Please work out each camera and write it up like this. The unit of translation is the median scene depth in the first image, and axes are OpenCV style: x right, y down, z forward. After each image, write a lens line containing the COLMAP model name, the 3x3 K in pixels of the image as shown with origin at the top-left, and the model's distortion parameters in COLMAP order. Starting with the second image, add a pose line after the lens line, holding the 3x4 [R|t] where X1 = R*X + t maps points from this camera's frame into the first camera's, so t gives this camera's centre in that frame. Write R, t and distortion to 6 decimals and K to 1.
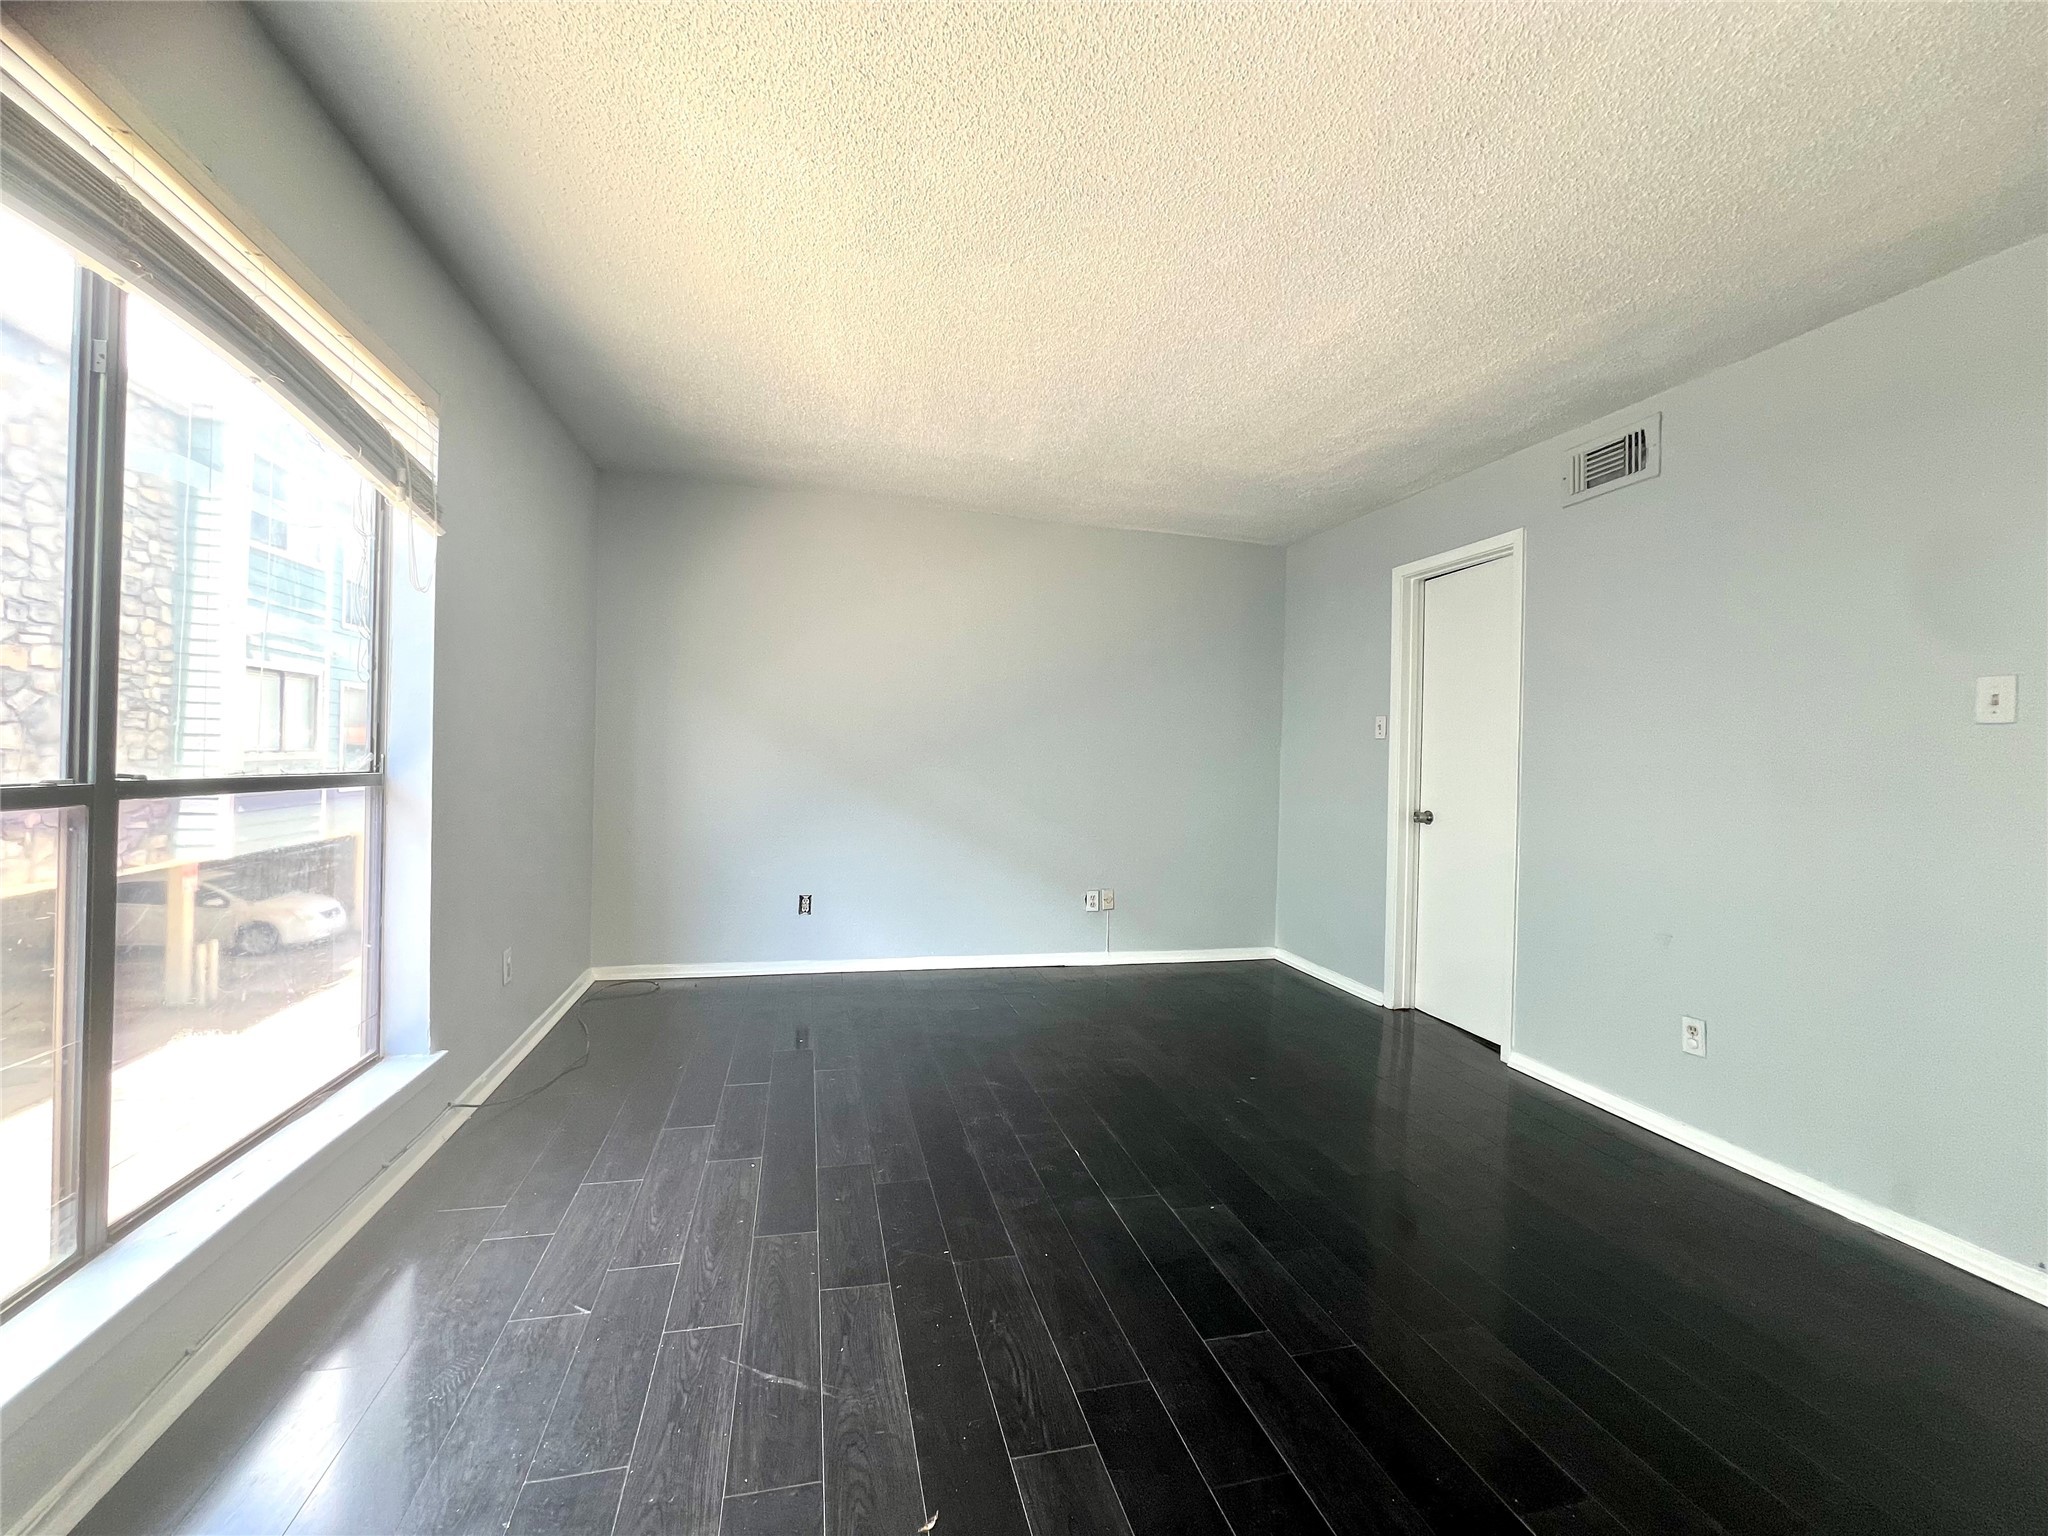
lens RADIAL K [[821.4, 0, 1027.9], [0, 821.4, 753.4], [0, 0, 1]] dist [-0.002670, 0.000468]
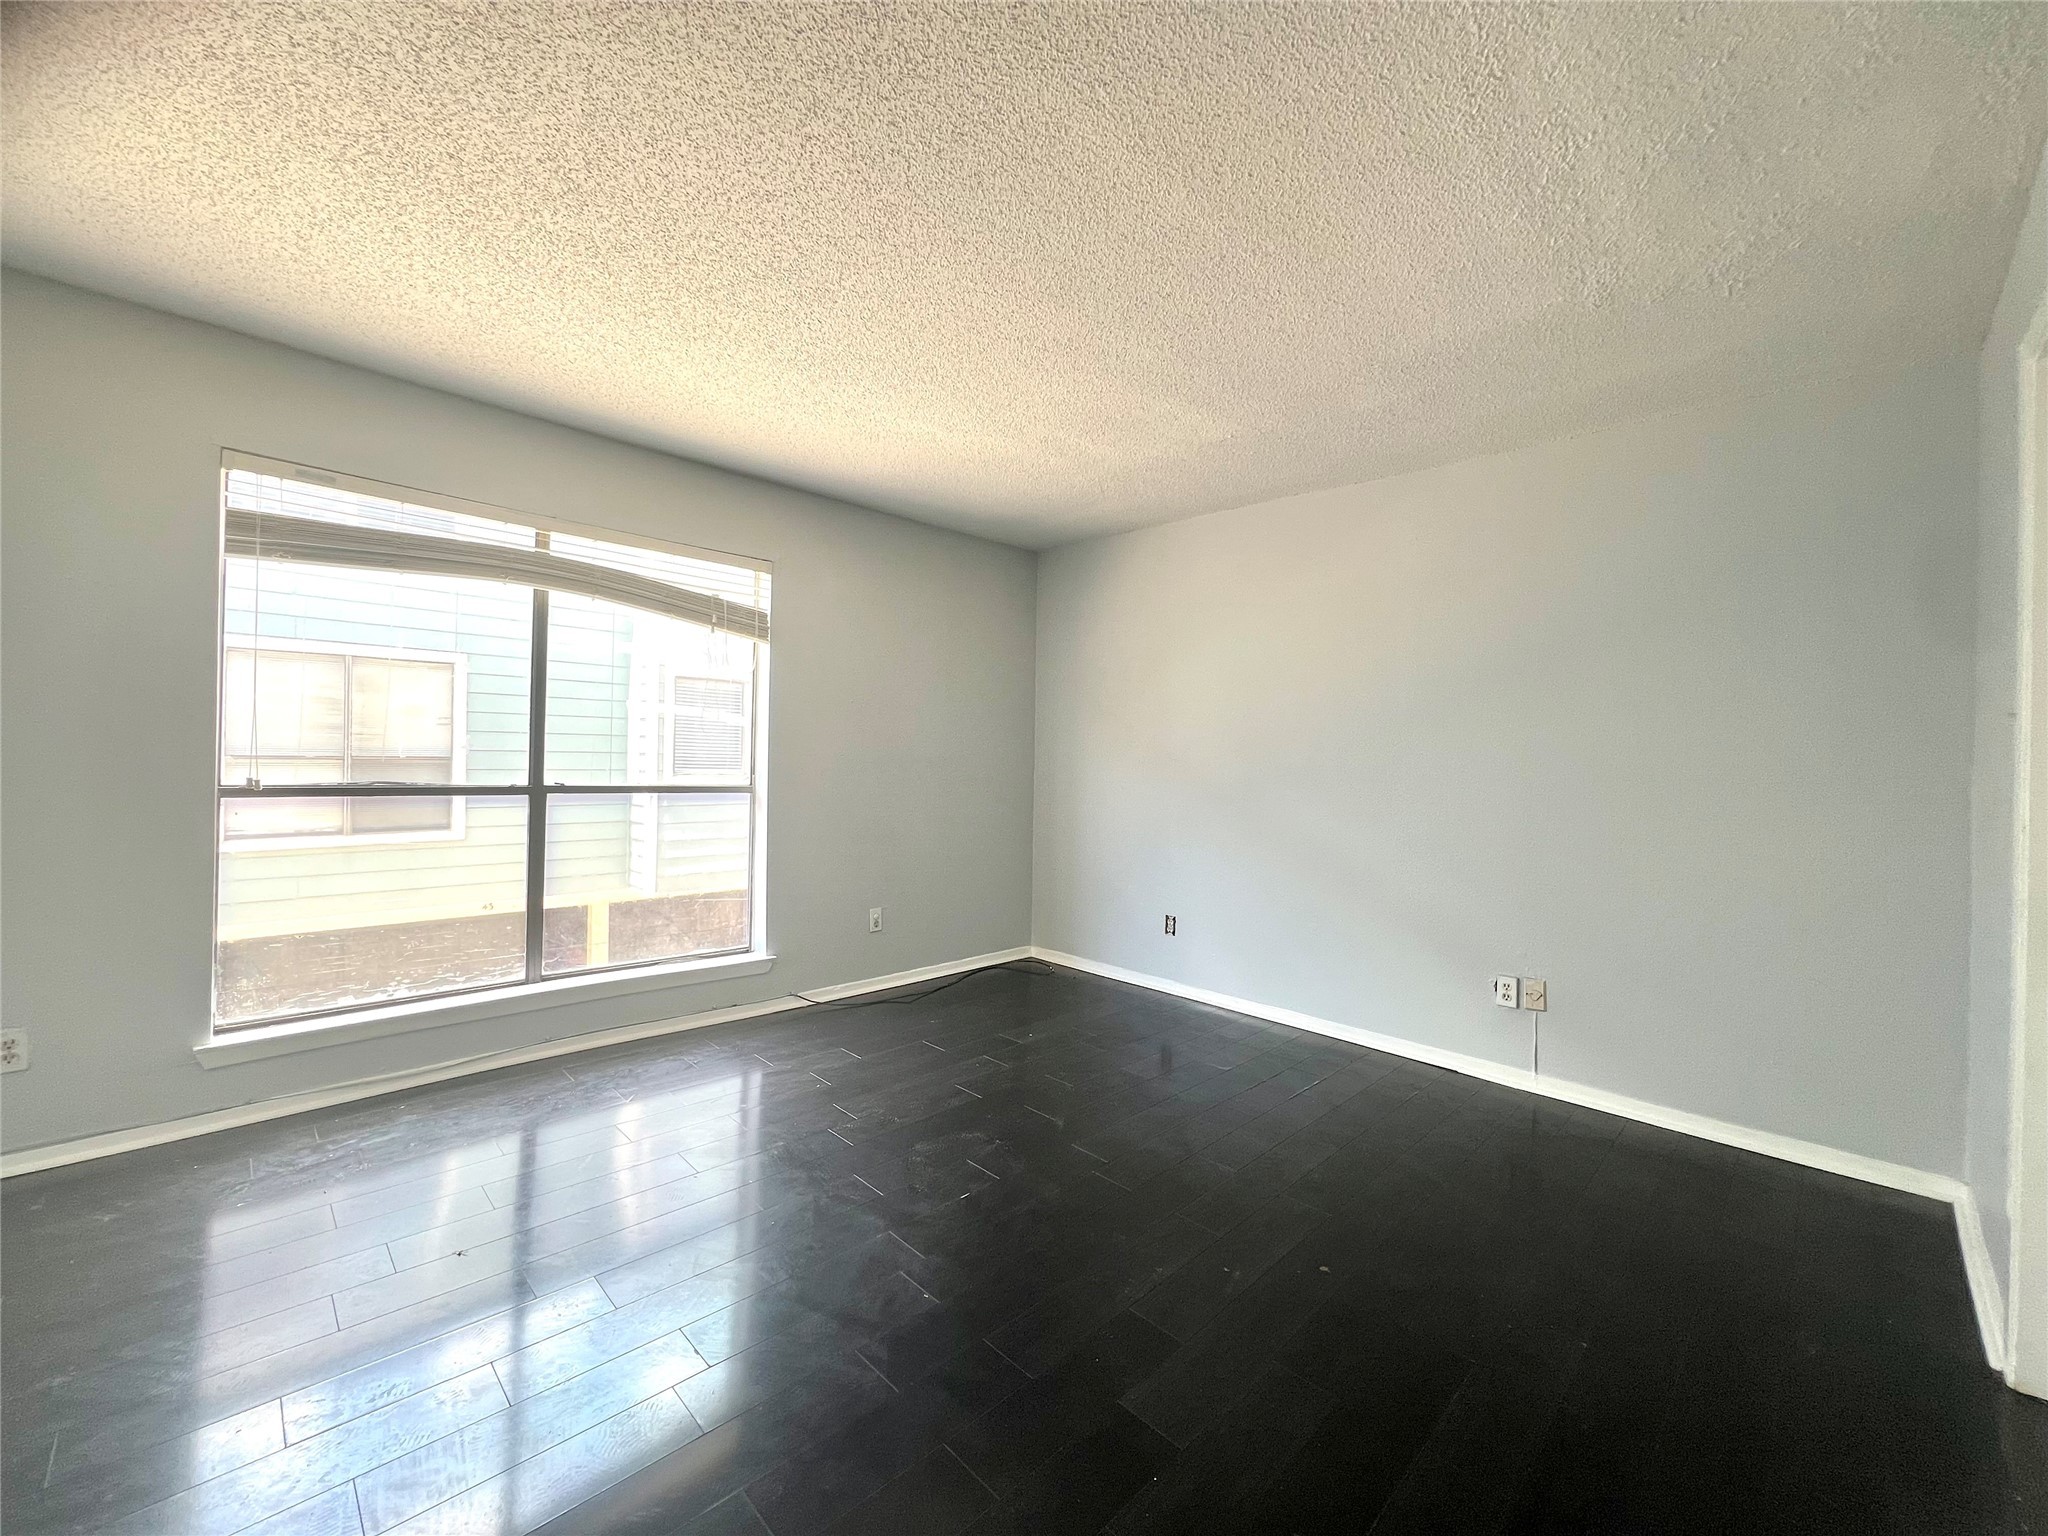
lens RADIAL K [[821.4, 0, 1026.3], [0, 821.4, 769.9], [0, 0, 1]] dist [-0.002670, 0.000468]
pose [[0.499199, -0.006362, -0.866464, 0.559022], [-0.005120, 0.999934, -0.010292, 0.002253], [0.866472, 0.009574, 0.499133, 0.352358]]
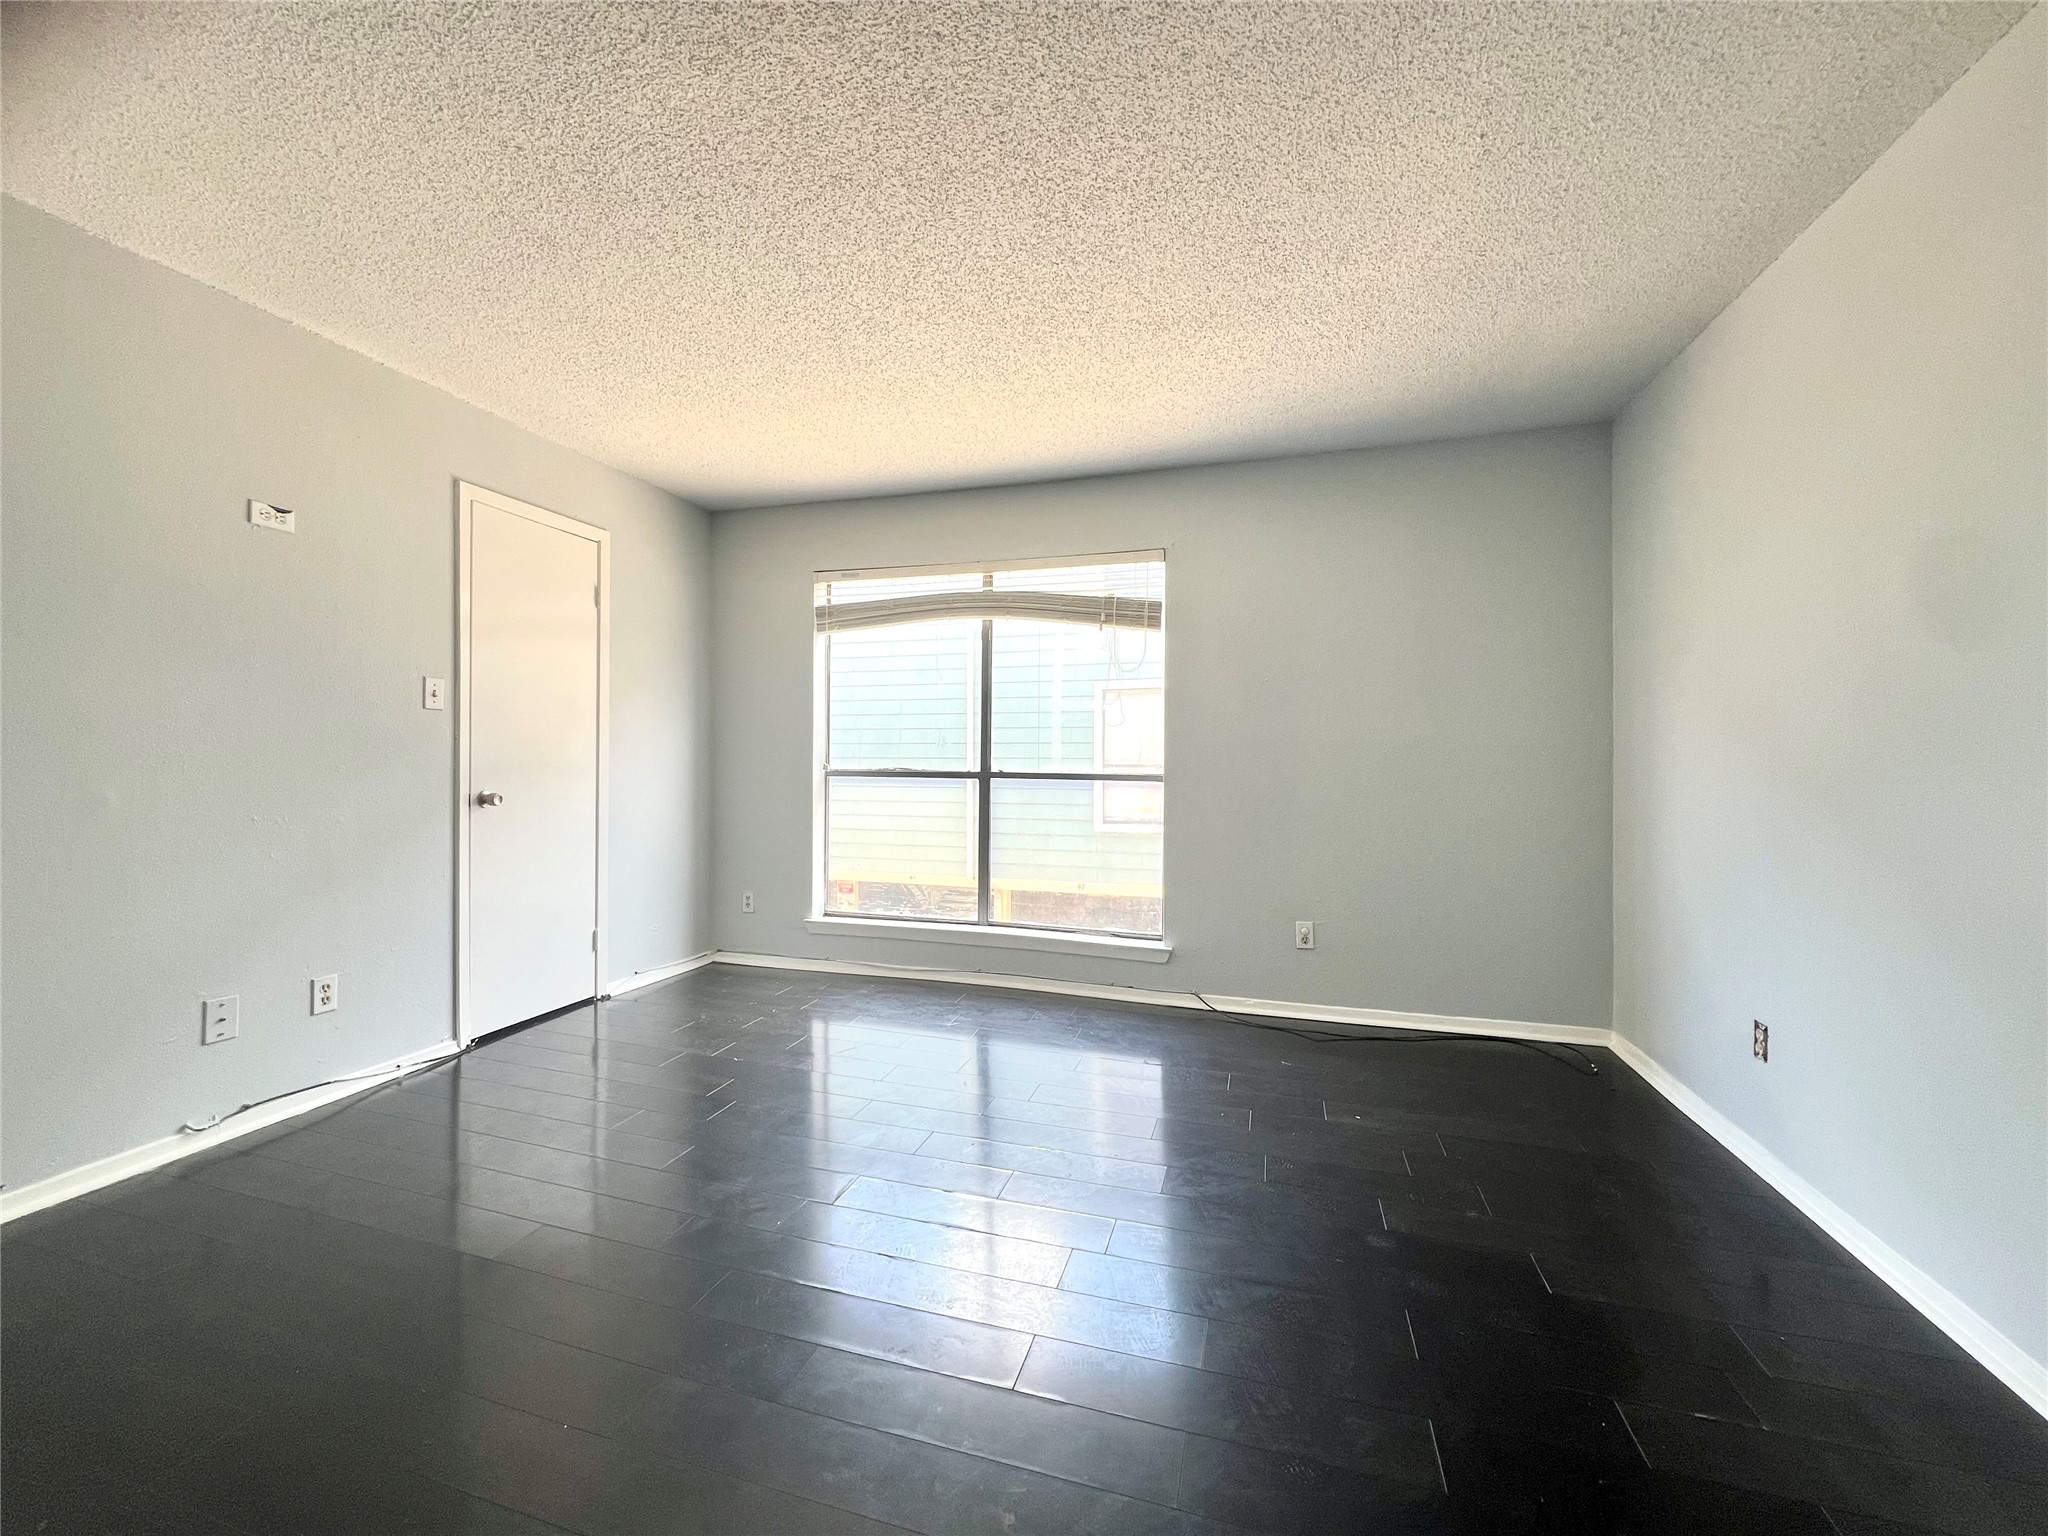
lens RADIAL K [[821.4, 0, 1024.2], [0, 821.4, 769.3], [0, 0, 1]] dist [-0.002670, 0.000468]
pose [[-0.534044, -0.025435, -0.845074, 0.469292], [-0.018187, 0.999662, -0.018595, 0.027218], [0.845261, 0.005439, -0.534326, 0.932393]]
